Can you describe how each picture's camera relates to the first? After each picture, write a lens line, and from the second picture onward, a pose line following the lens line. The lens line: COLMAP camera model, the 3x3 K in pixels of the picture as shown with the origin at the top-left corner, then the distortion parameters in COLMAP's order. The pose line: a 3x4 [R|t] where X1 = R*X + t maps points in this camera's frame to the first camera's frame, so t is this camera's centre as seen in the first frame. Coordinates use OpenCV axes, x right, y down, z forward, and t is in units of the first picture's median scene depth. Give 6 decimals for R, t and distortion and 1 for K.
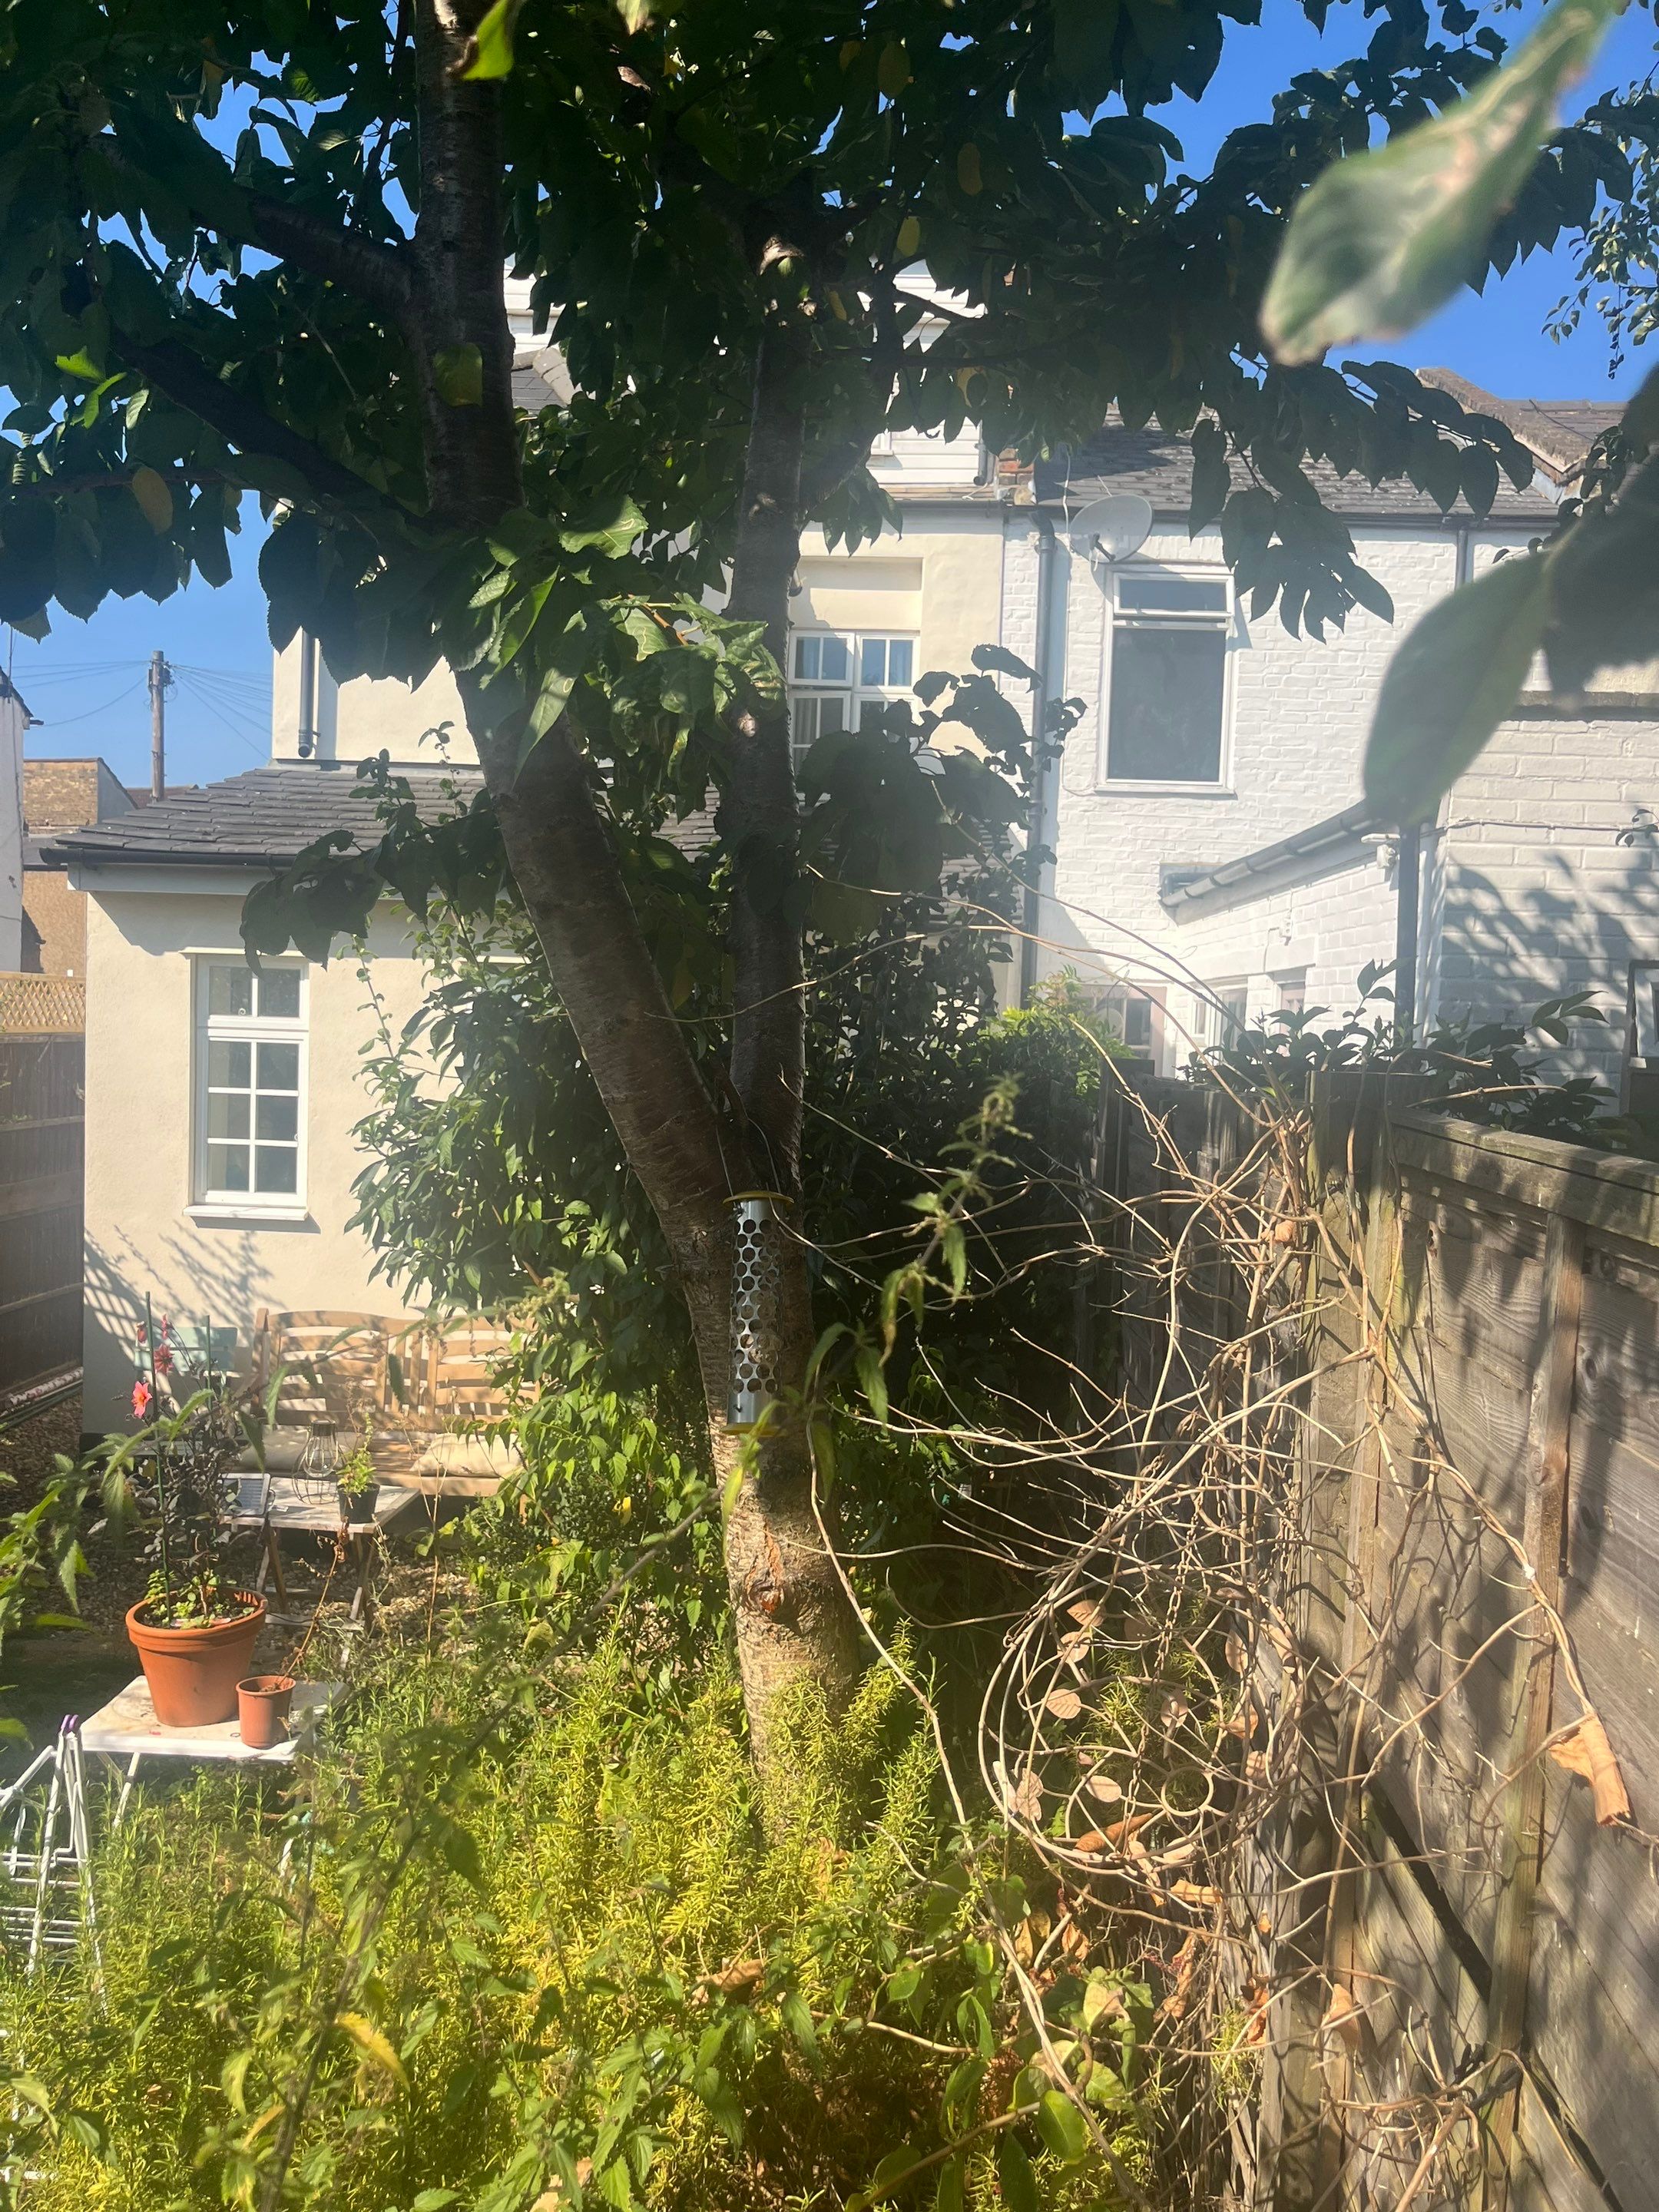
lens RADIAL K [[1673.2, 0, 831.1], [0, 1673.2, 1184.7], [0, 0, 1]] dist [-0.064719, 0.192918]
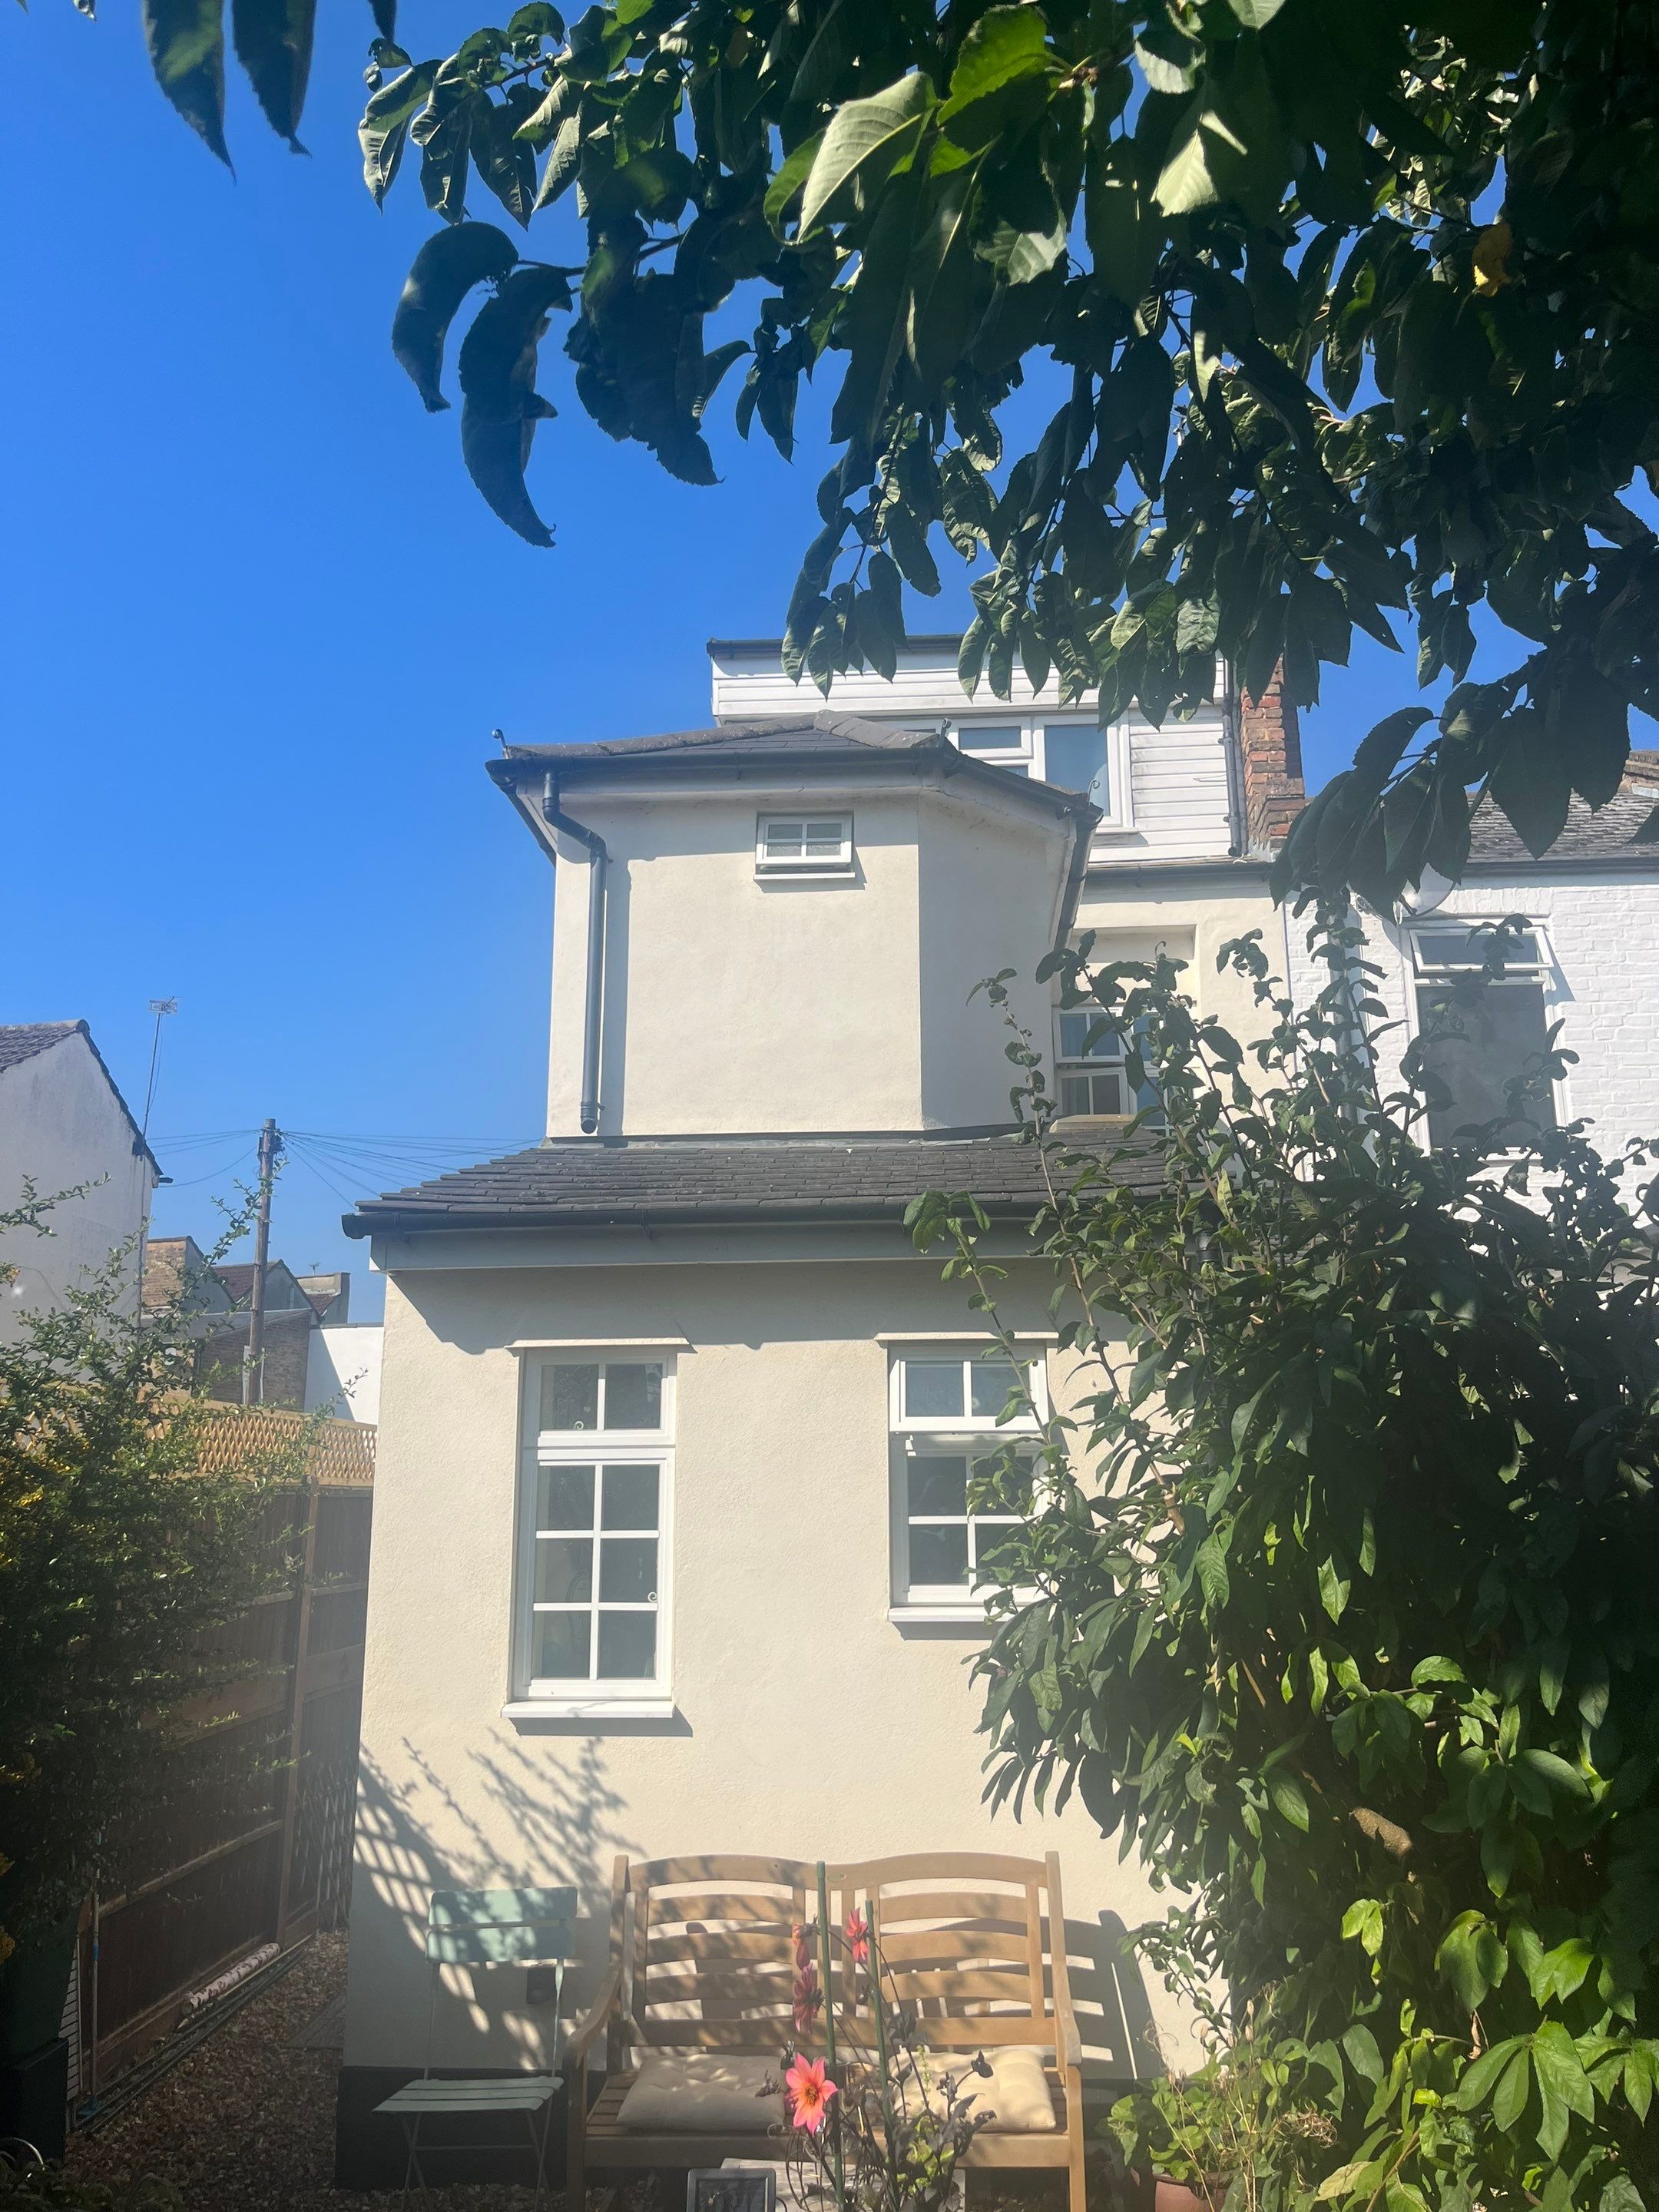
lens RADIAL K [[1702.8, 0, 865.6], [0, 1702.8, 1153.1], [0, 0, 1]] dist [0.085932, -0.156821]
pose [[0.998788, -0.047492, -0.012891, -0.212651], [0.041878, 0.957857, -0.284177, 0.002240], [0.025844, 0.283293, 0.958685, 0.236753]]
